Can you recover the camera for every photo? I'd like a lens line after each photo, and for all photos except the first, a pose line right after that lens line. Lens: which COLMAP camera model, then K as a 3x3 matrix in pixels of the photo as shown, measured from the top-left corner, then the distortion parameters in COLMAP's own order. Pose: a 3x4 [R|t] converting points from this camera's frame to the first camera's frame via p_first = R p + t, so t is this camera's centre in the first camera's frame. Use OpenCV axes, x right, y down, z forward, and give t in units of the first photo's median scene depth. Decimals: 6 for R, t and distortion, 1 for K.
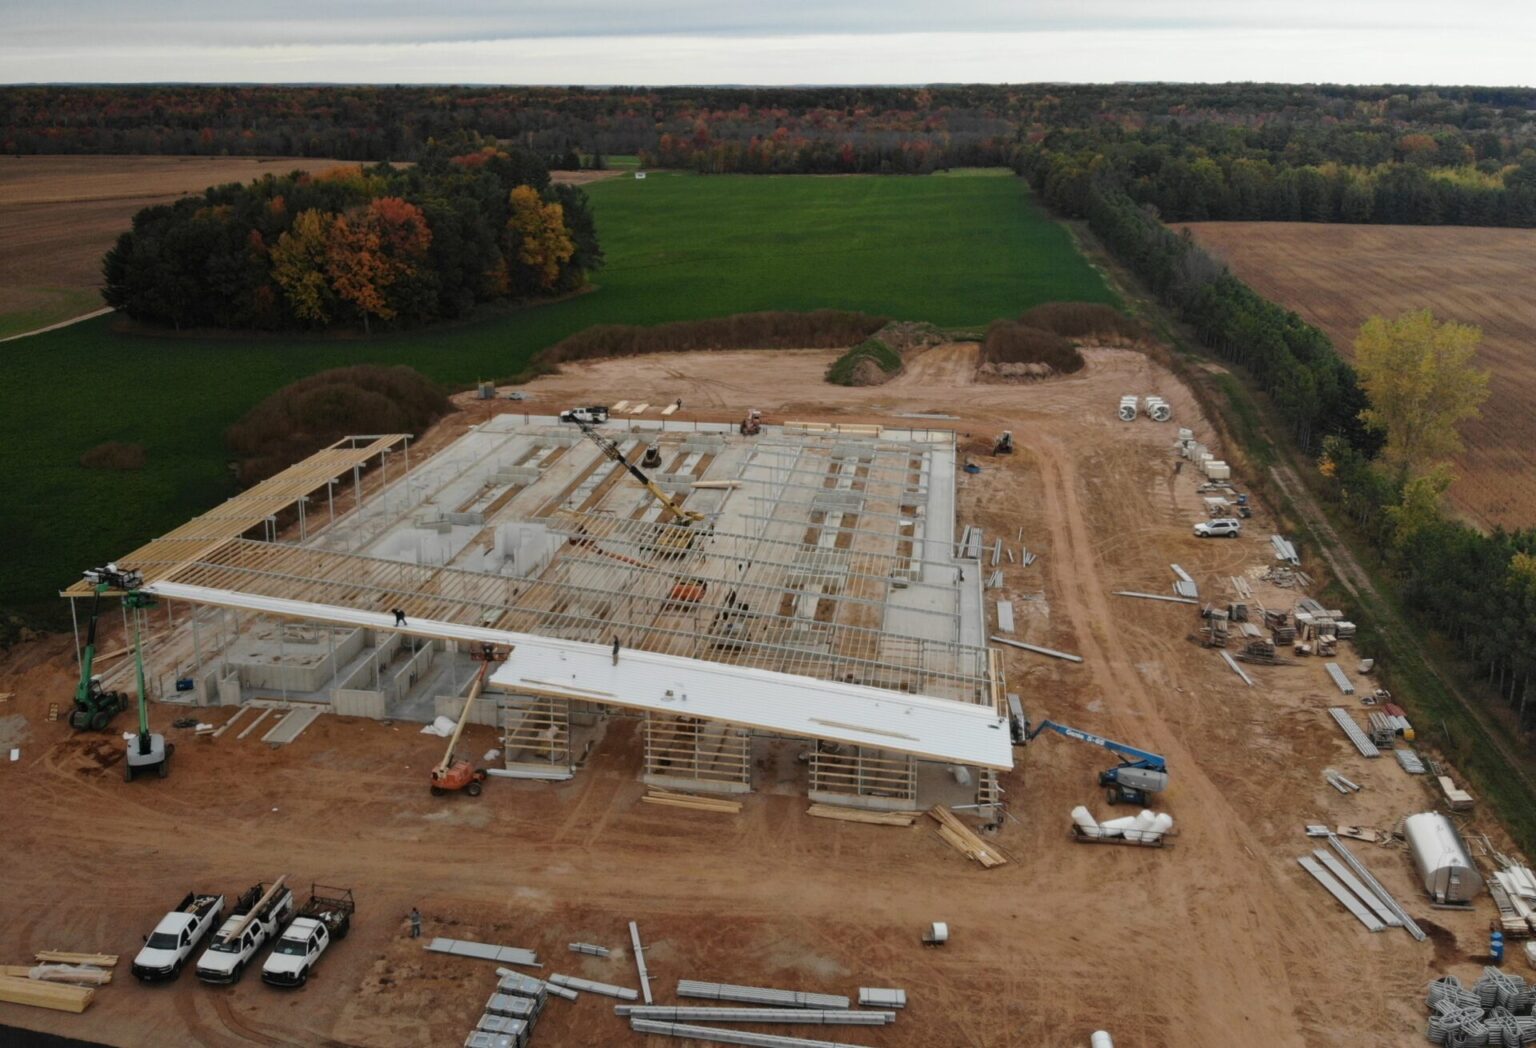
lens RADIAL K [[1398.4, 0, 663.8], [0, 1398.4, 468.8], [0, 0, 1]] dist [0.151613, -0.003821]
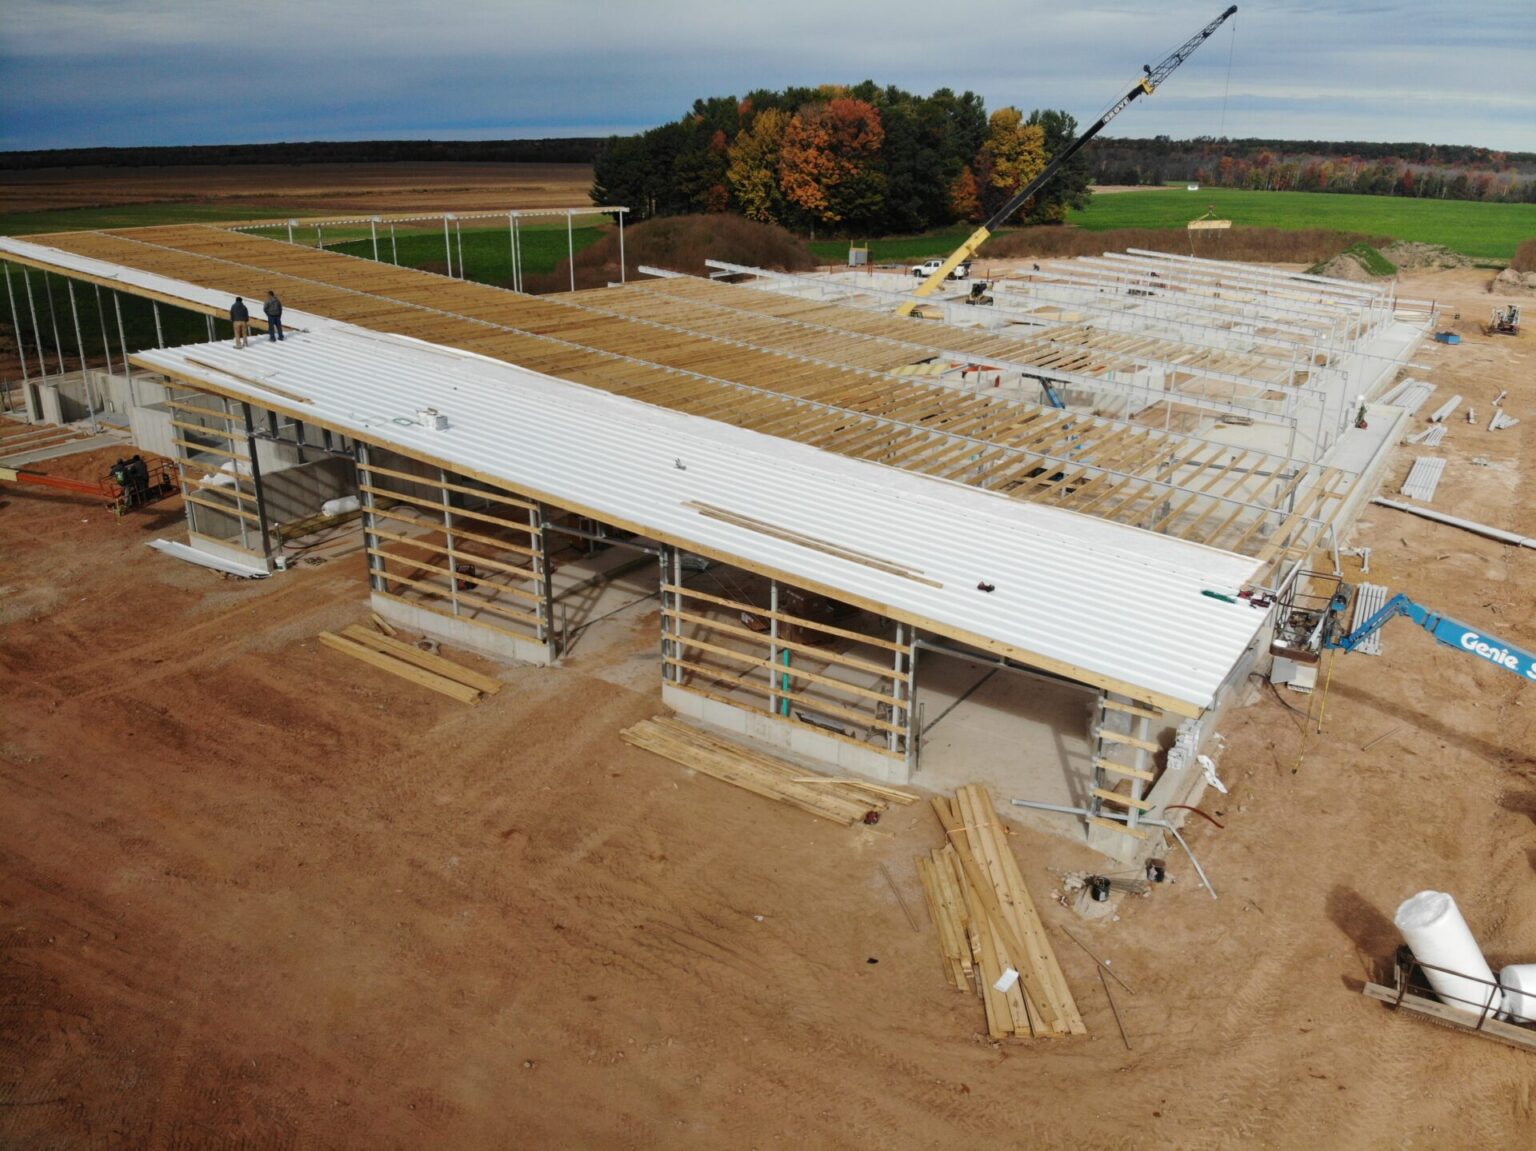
lens RADIAL K [[1129.3, 0, 750.9], [0, 1129.3, 577.5], [0, 0, 1]] dist [0.031250, -0.130639]
pose [[0.922640, 0.144295, -0.357651, 0.129513], [-0.108199, 0.986972, 0.119075, 0.091093], [0.370173, -0.071166, 0.926233, 0.412854]]
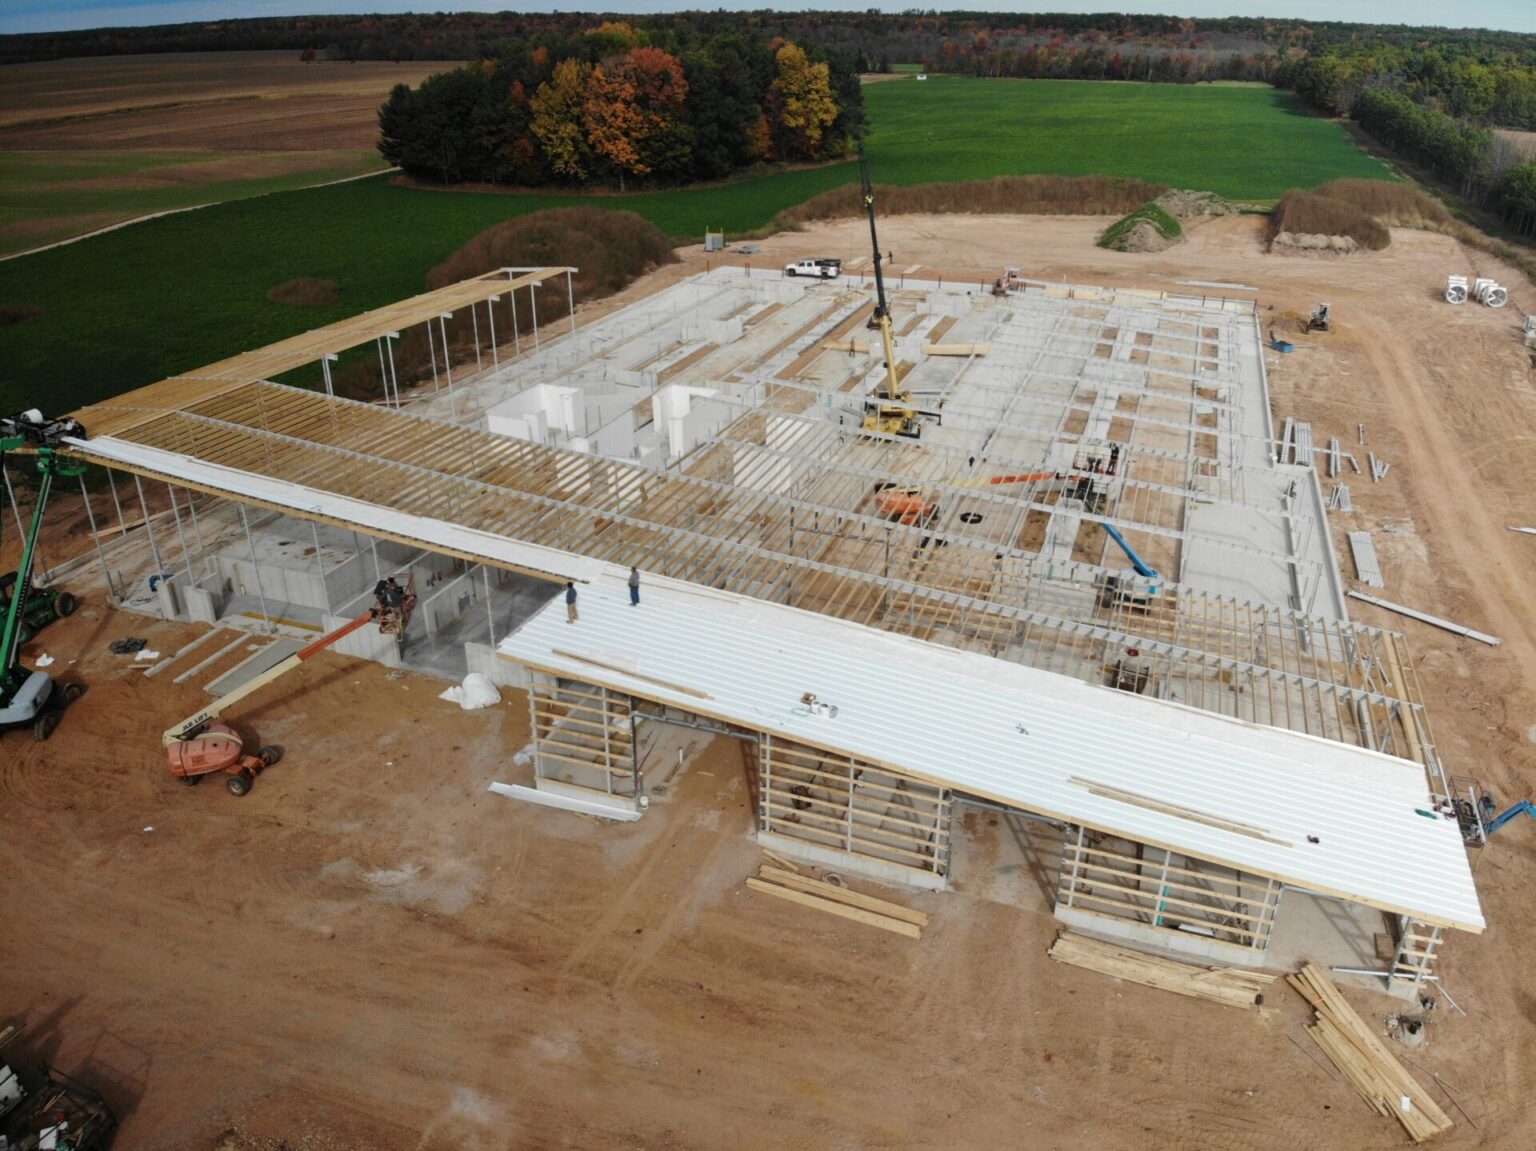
lens RADIAL K [[1129.3, 0, 750.9], [0, 1129.3, 577.5], [0, 0, 1]] dist [0.031250, -0.130639]
pose [[0.987406, 0.073632, -0.140026, 0.022514], [-0.044764, 0.978953, 0.199115, 0.015440], [0.151740, -0.190339, 0.969921, 0.335110]]
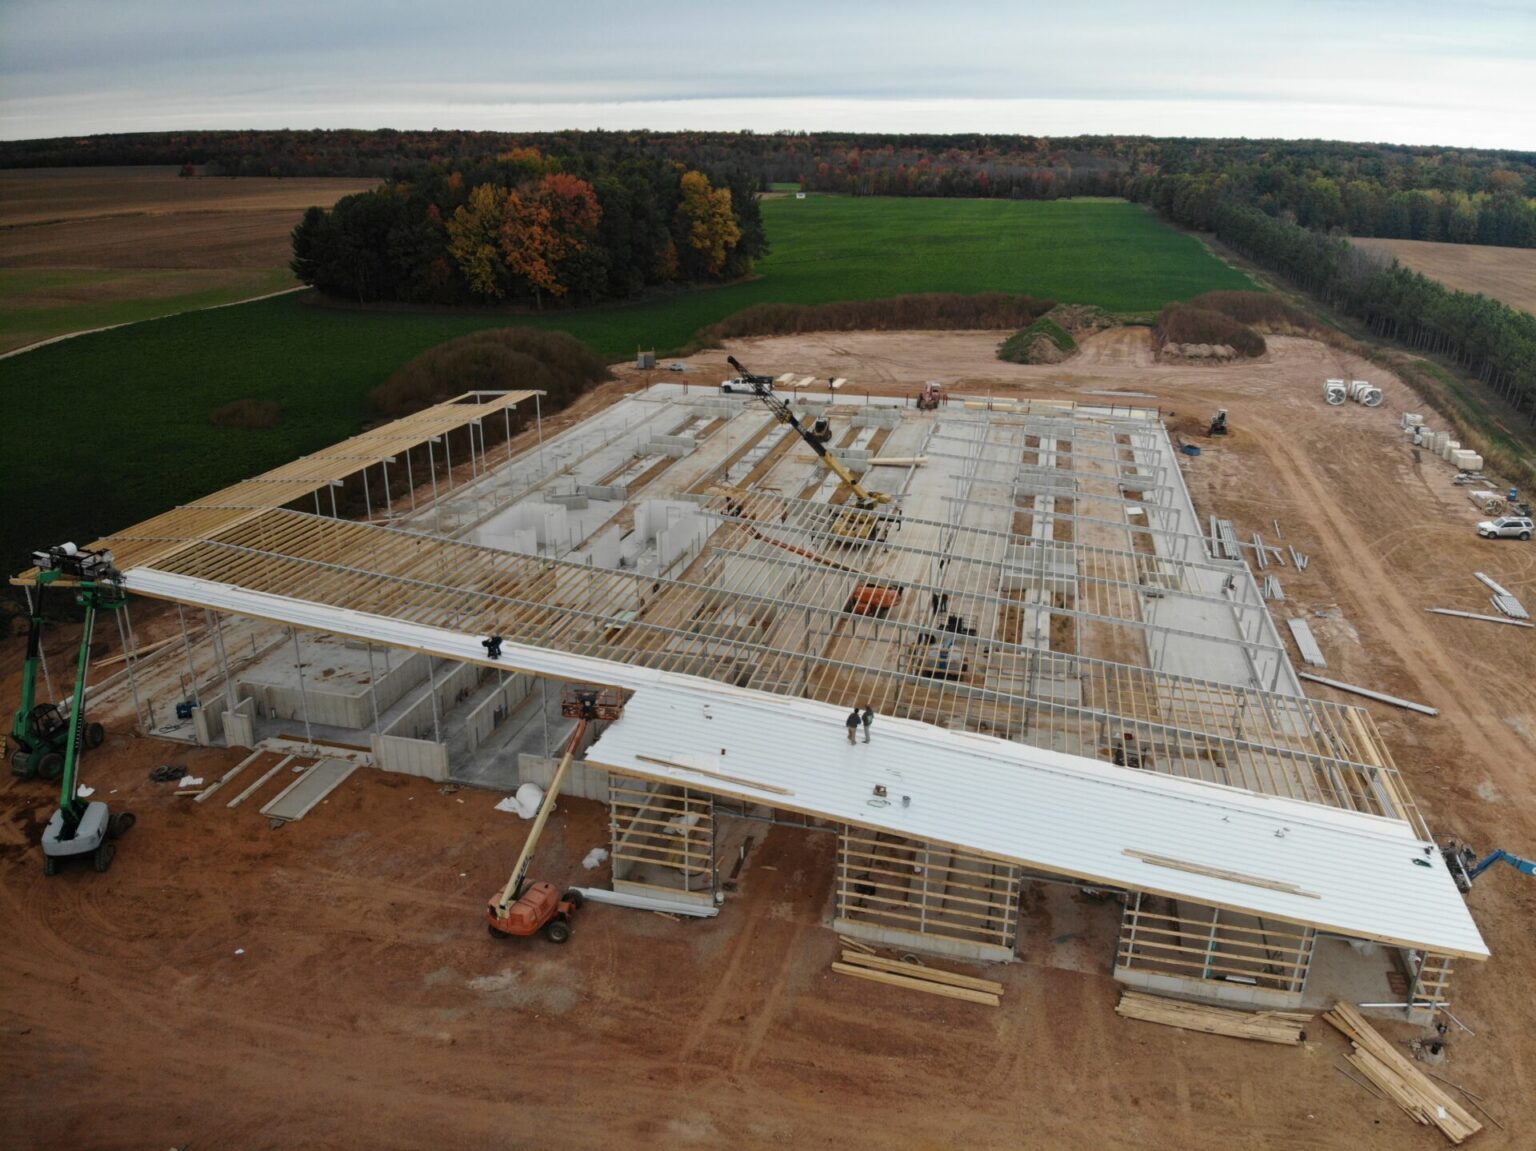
lens RADIAL K [[1128.5, 0, 752.9], [0, 1128.5, 574.3], [0, 0, 1]] dist [0.050154, -0.159266]
pose [[0.998433, 0.030726, -0.046776, -0.017921], [-0.025685, 0.994162, 0.104801, 0.010602], [0.049723, -0.103435, 0.993393, 0.304581]]
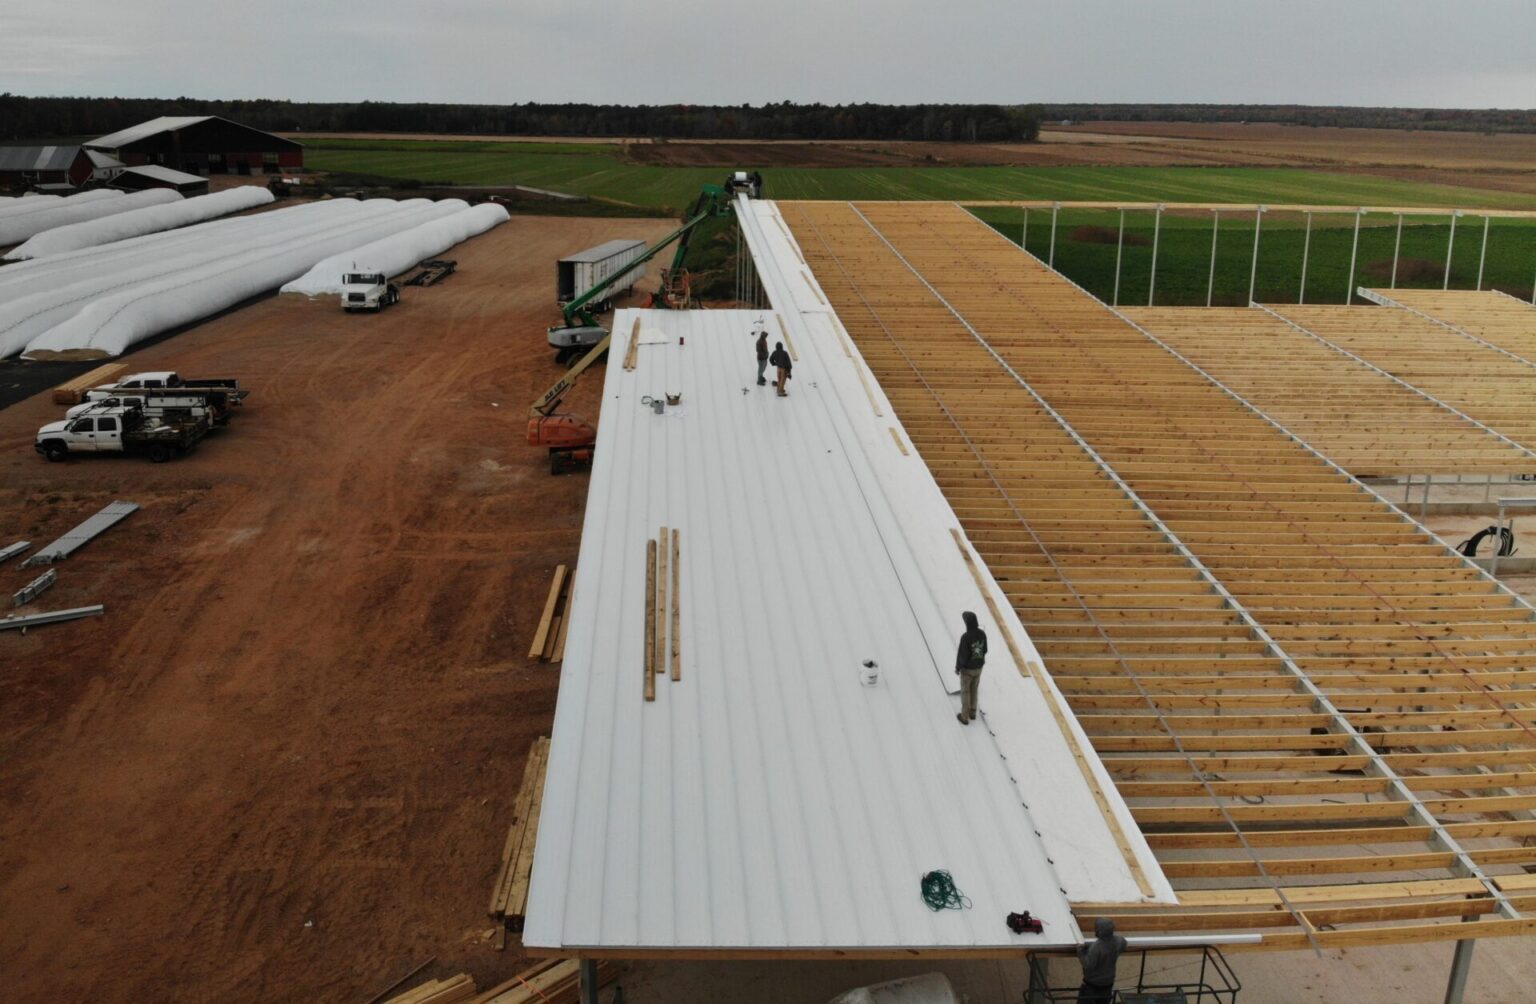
lens RADIAL K [[1247.1, 0, 768.0], [0, 1247.1, 502.0], [0, 0, 1]] dist [0.001202, 0.000306]
pose [[0.249314, 0.306125, -0.918765, 0.216359], [-0.268486, 0.933383, 0.238140, 0.053257], [0.930461, 0.187304, 0.314896, 0.524627]]
